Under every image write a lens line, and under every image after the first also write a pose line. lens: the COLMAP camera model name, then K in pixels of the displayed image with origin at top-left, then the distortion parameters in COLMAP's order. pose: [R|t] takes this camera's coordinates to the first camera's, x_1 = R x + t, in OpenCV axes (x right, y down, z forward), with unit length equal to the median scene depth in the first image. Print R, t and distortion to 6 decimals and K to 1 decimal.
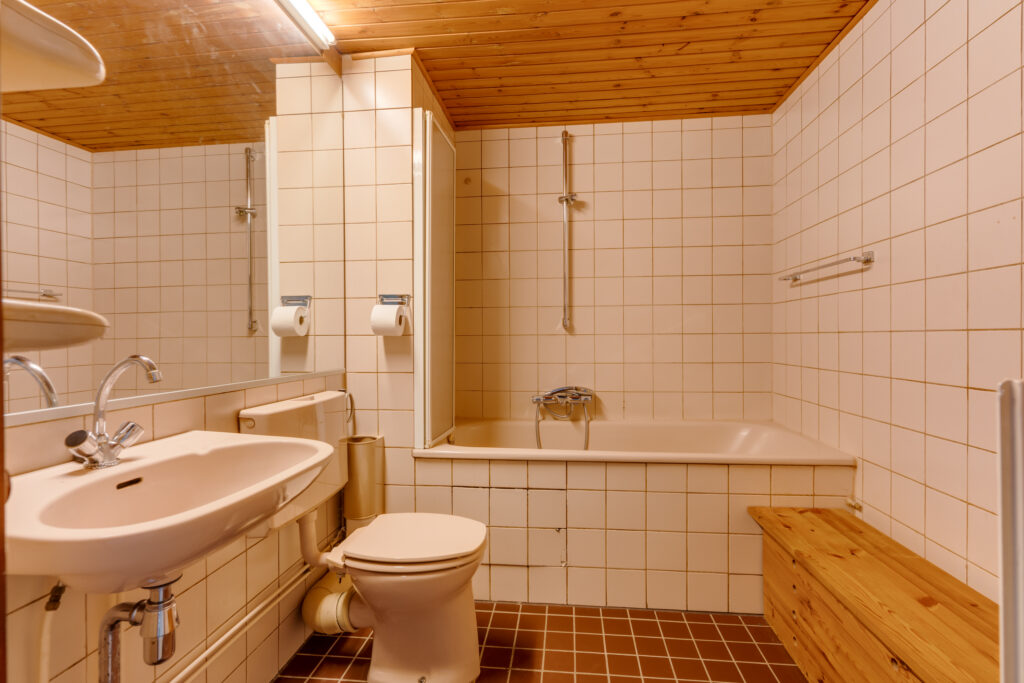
lens RADIAL K [[509.5, 0, 513.3], [0, 509.5, 331.0], [0, 0, 1]] dist [-0.001277, -0.000139]
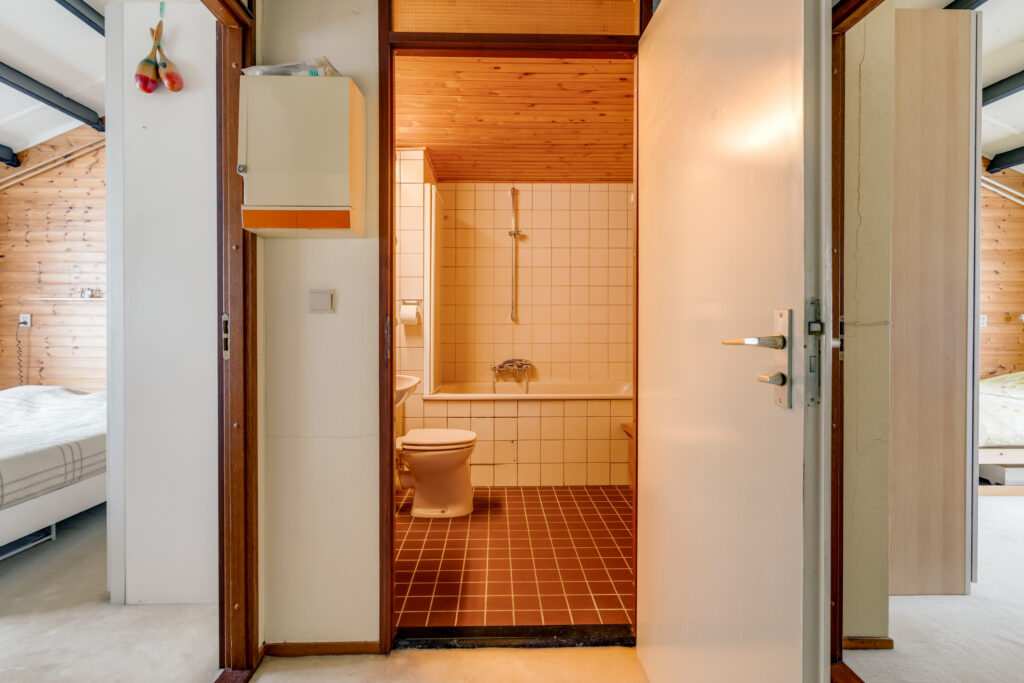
lens RADIAL K [[509.5, 0, 513.3], [0, 509.5, 331.0], [0, 0, 1]] dist [-0.001277, -0.000139]
pose [[0.989967, 0.000684, 0.141294, -0.126694], [-0.003494, 0.999801, 0.019642, -0.002155], [-0.141252, -0.019938, 0.989773, -0.563206]]
